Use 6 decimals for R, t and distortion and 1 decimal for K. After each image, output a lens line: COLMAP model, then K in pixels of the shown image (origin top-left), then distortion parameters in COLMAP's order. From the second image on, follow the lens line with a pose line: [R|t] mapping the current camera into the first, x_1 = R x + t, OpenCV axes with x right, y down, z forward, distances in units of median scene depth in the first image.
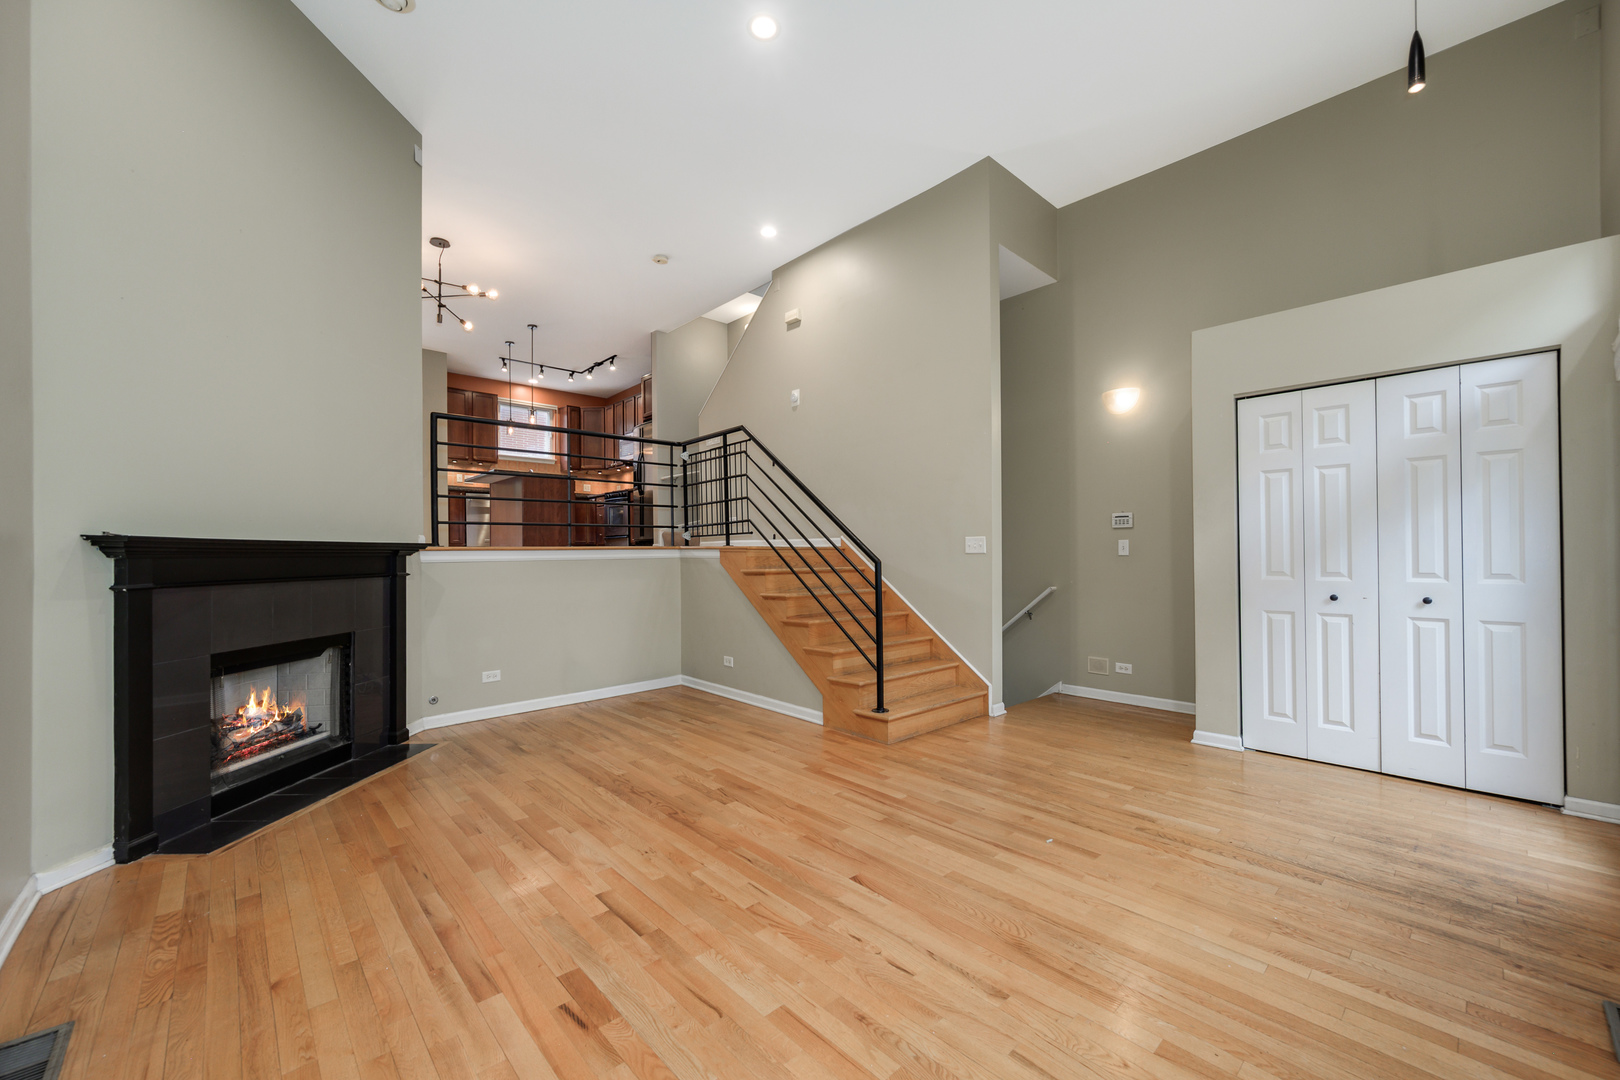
lens RADIAL K [[652.1, 0, 815.1], [0, 652.1, 546.1], [0, 0, 1]] dist [-0.008589, 0.000013]
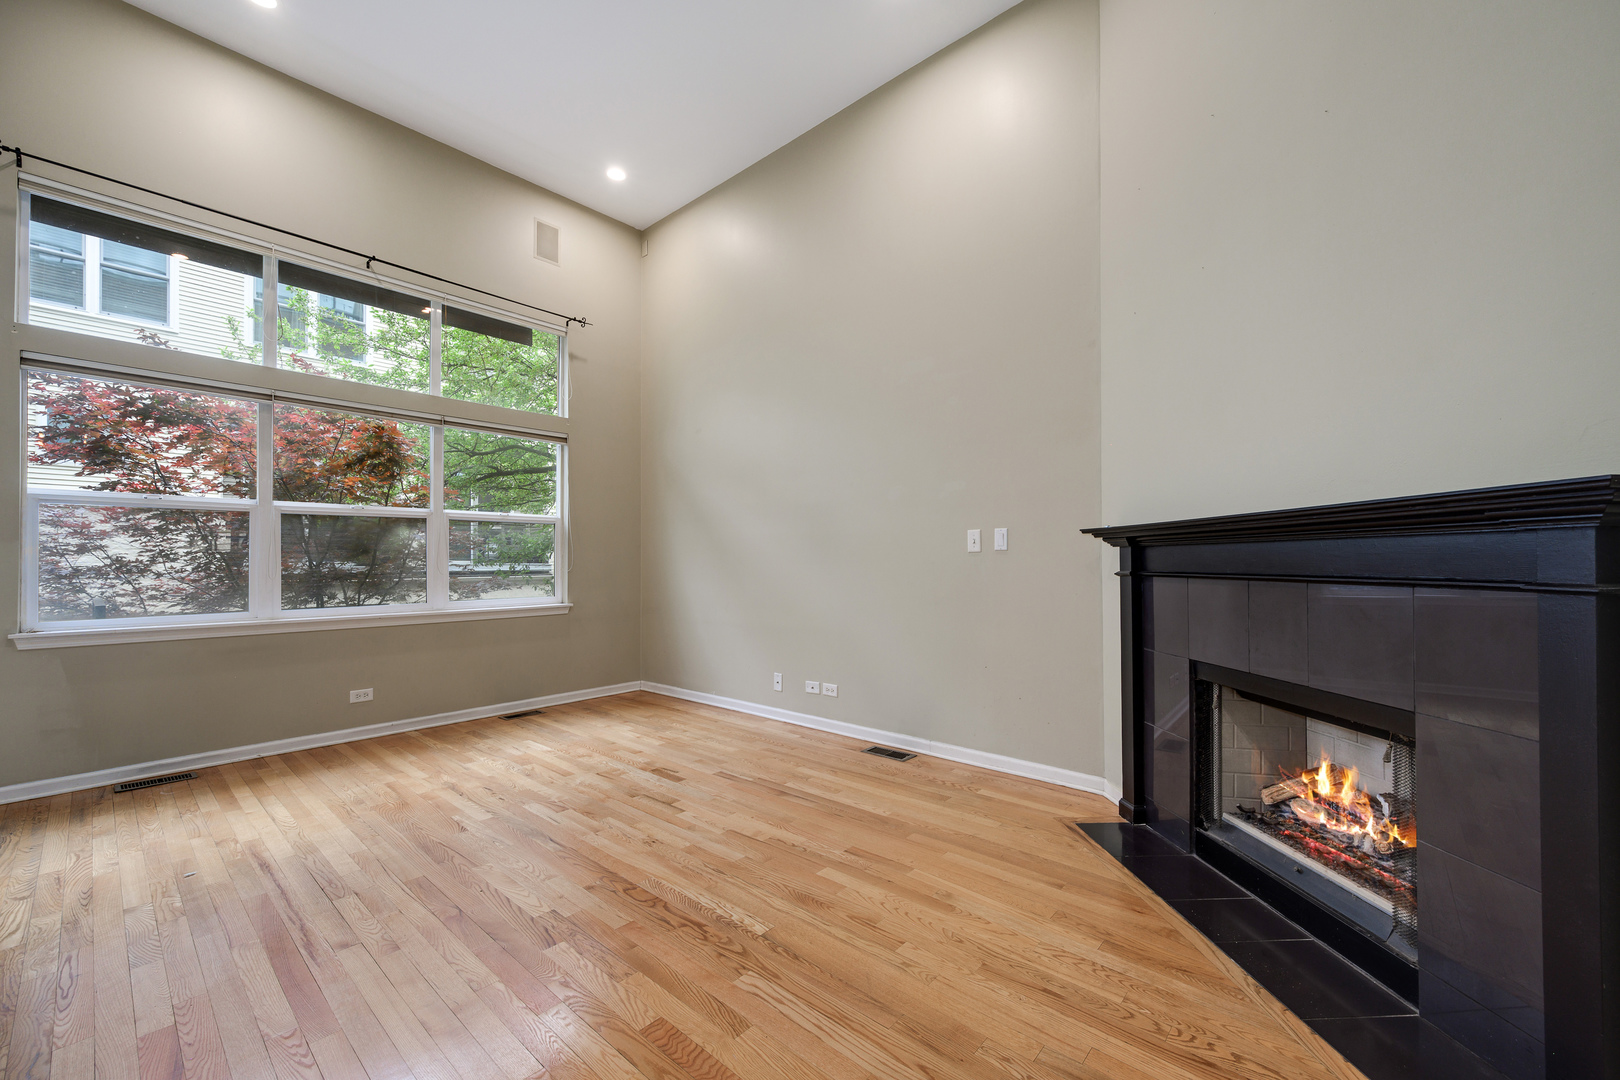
lens RADIAL K [[641.6, 0, 815.9], [0, 641.6, 558.7], [0, 0, 1]] dist [0.000350, -0.000127]
pose [[-0.994790, 0.012047, -0.101226, -0.329590], [0.013335, 0.999838, -0.012060, 0.037005], [0.101065, -0.013347, -0.994790, 1.608798]]
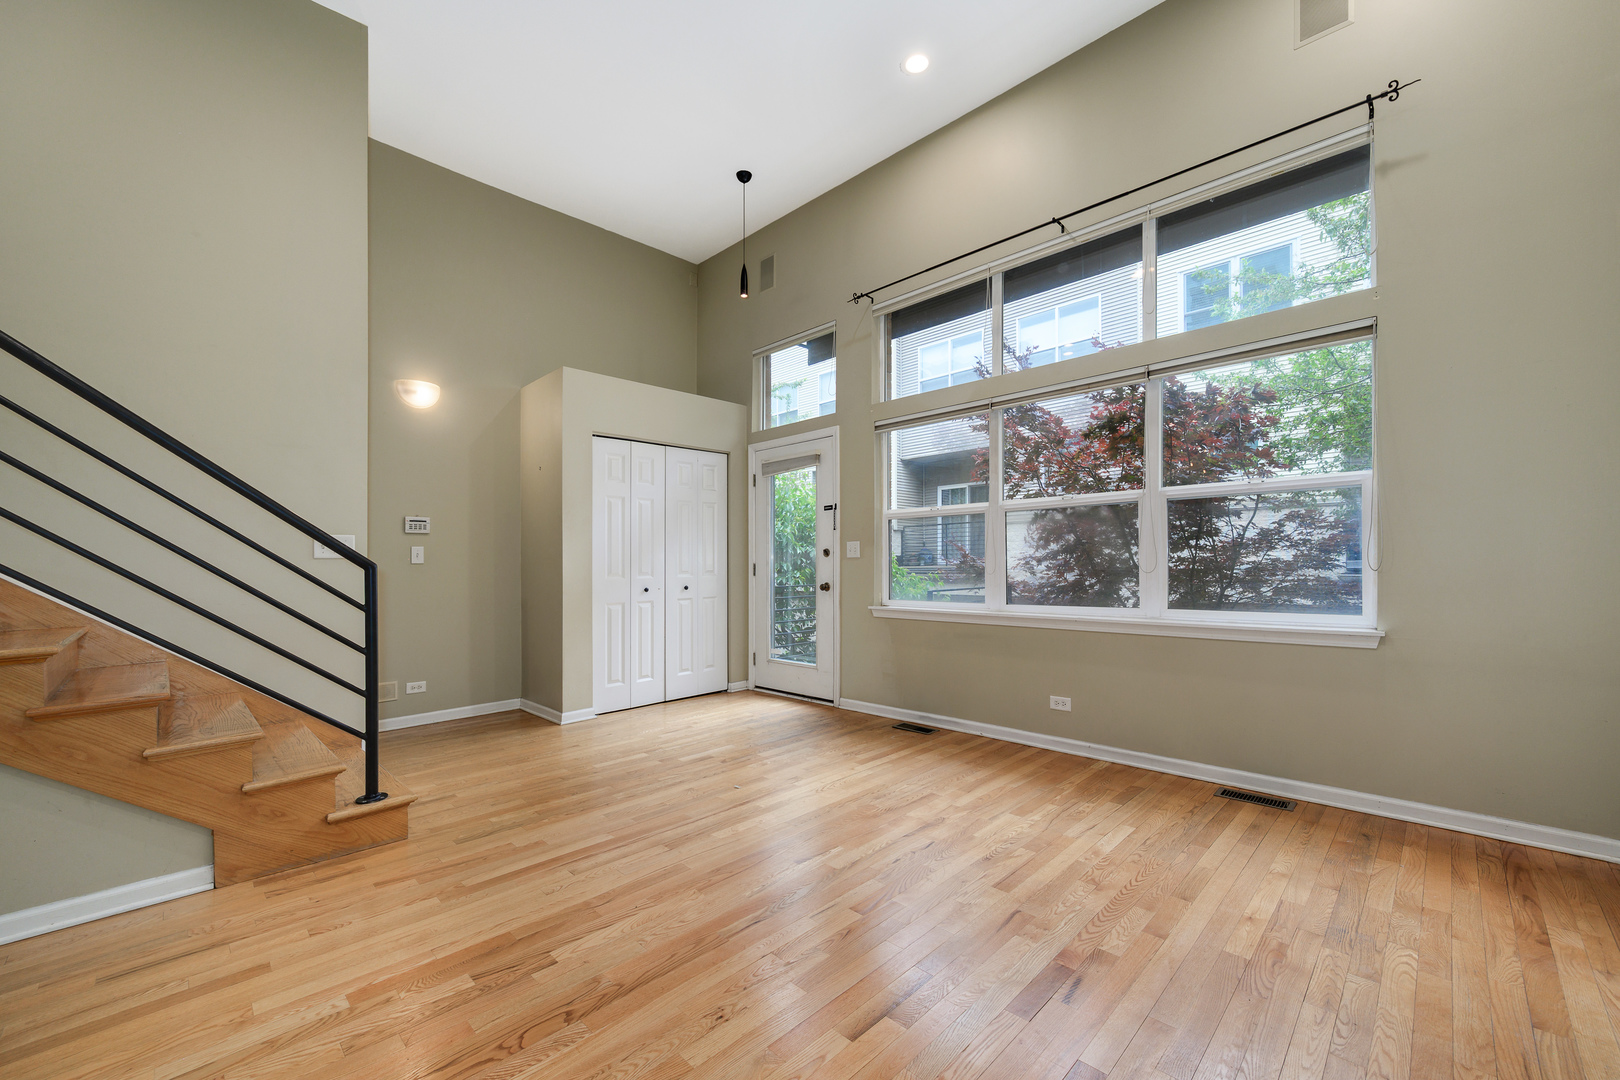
lens RADIAL K [[641.6, 0, 815.9], [0, 641.6, 558.7], [0, 0, 1]] dist [0.000350, -0.000127]
pose [[-0.050247, 0.012245, 0.998662, -0.702915], [0.003155, 0.999922, -0.012102, 0.031353], [-0.998732, 0.002543, -0.050282, 0.747636]]
